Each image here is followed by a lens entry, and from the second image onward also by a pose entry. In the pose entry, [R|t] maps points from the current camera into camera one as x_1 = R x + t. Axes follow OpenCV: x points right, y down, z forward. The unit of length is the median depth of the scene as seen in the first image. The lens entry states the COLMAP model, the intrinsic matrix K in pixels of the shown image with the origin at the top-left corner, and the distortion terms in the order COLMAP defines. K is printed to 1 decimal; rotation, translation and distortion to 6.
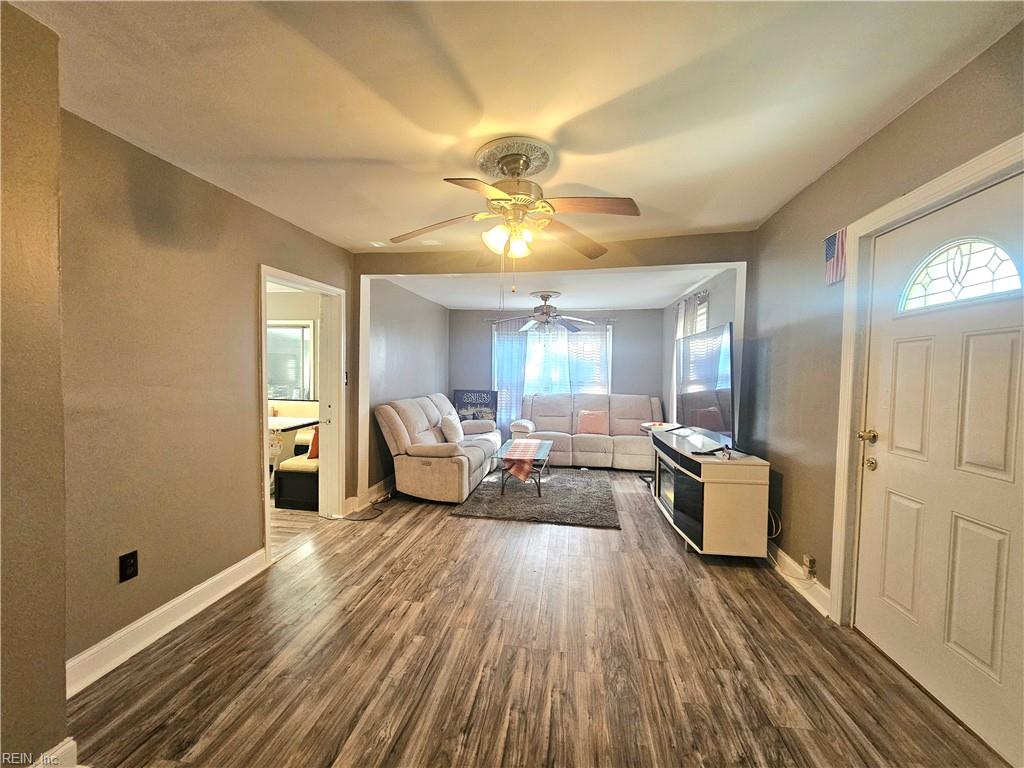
lens RADIAL K [[420.8, 0, 509.8], [0, 420.8, 391.1], [0, 0, 1]] dist [-0.000265, 0.002580]
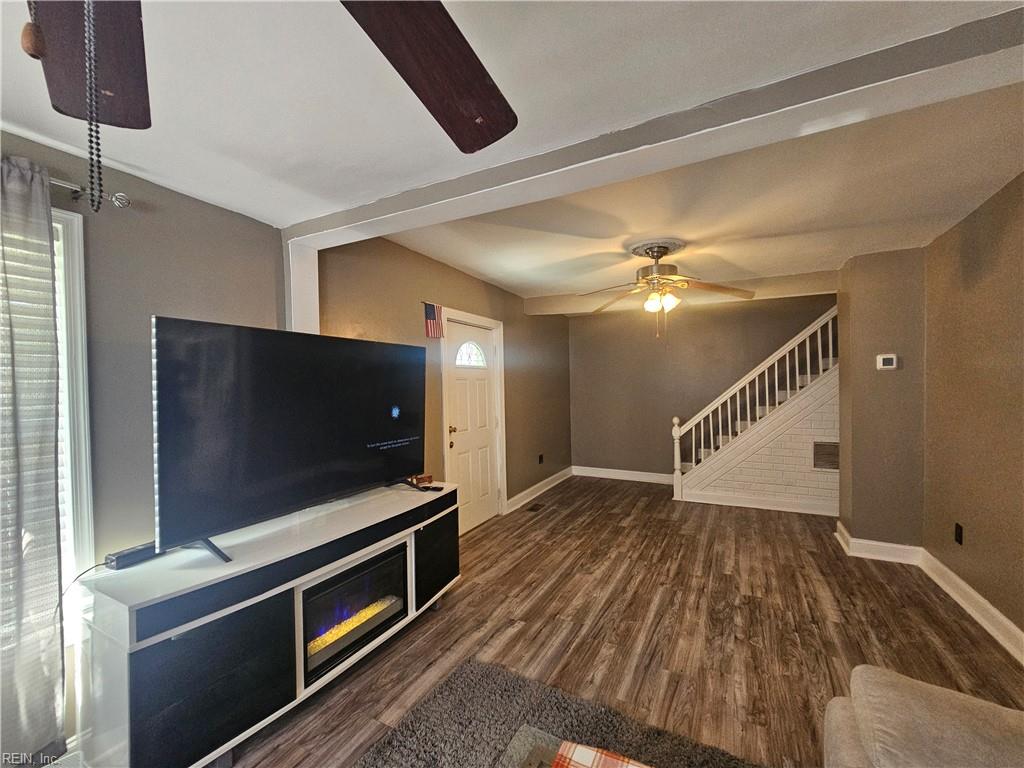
lens RADIAL K [[420.8, 0, 509.8], [0, 420.8, 391.1], [0, 0, 1]] dist [-0.000265, 0.002580]
pose [[-0.940464, 0.006787, 0.339827, -0.003220], [0.026473, 0.998226, 0.053325, -0.137421], [-0.338862, 0.059146, -0.938975, 2.400624]]
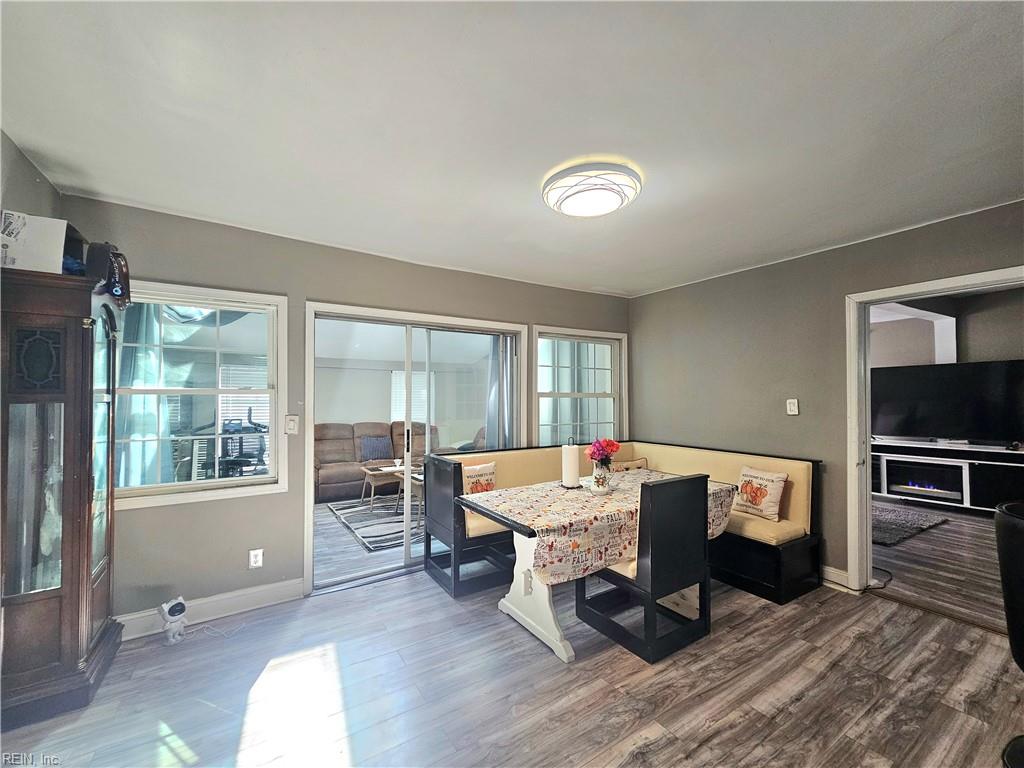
lens RADIAL K [[420.8, 0, 509.8], [0, 420.8, 391.1], [0, 0, 1]] dist [-0.000265, 0.002580]
pose [[0.760745, -0.008661, 0.648993, -2.398121], [0.049204, 0.997803, -0.044361, -0.093515], [-0.647183, 0.065680, 0.759500, 1.364918]]
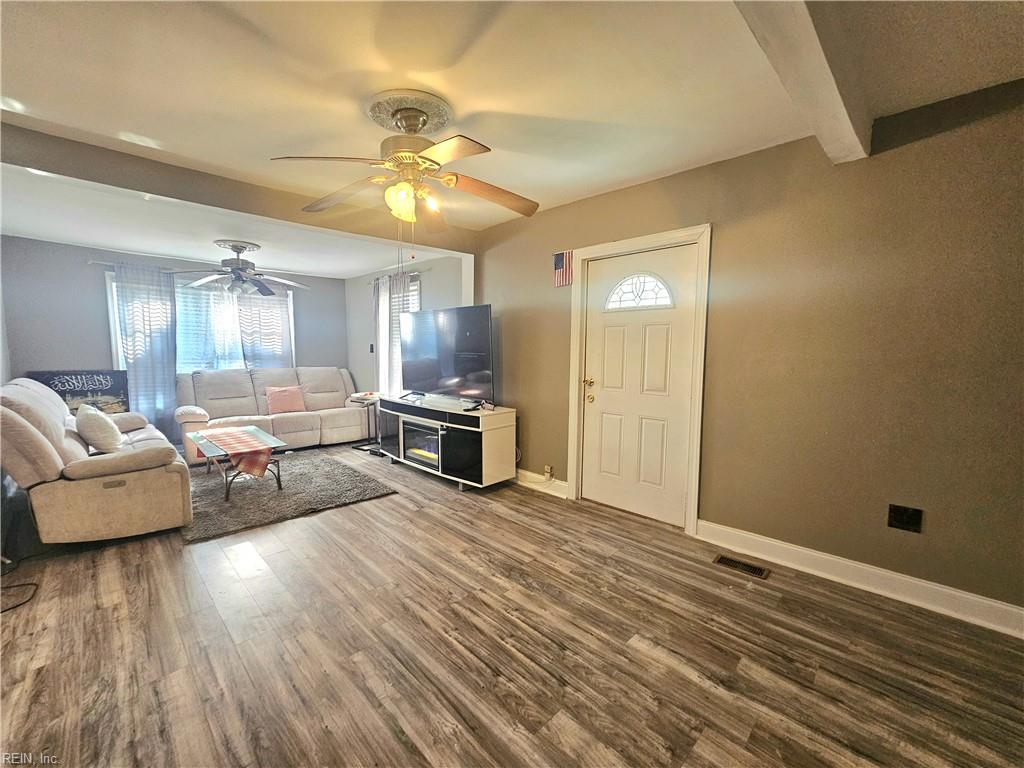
lens RADIAL K [[420.8, 0, 509.8], [0, 420.8, 391.1], [0, 0, 1]] dist [-0.000265, 0.002580]
pose [[0.597931, -0.087877, 0.796716, -0.612104], [0.033971, 0.995857, 0.084347, -0.008539], [-0.800828, -0.023368, 0.598439, 0.234309]]
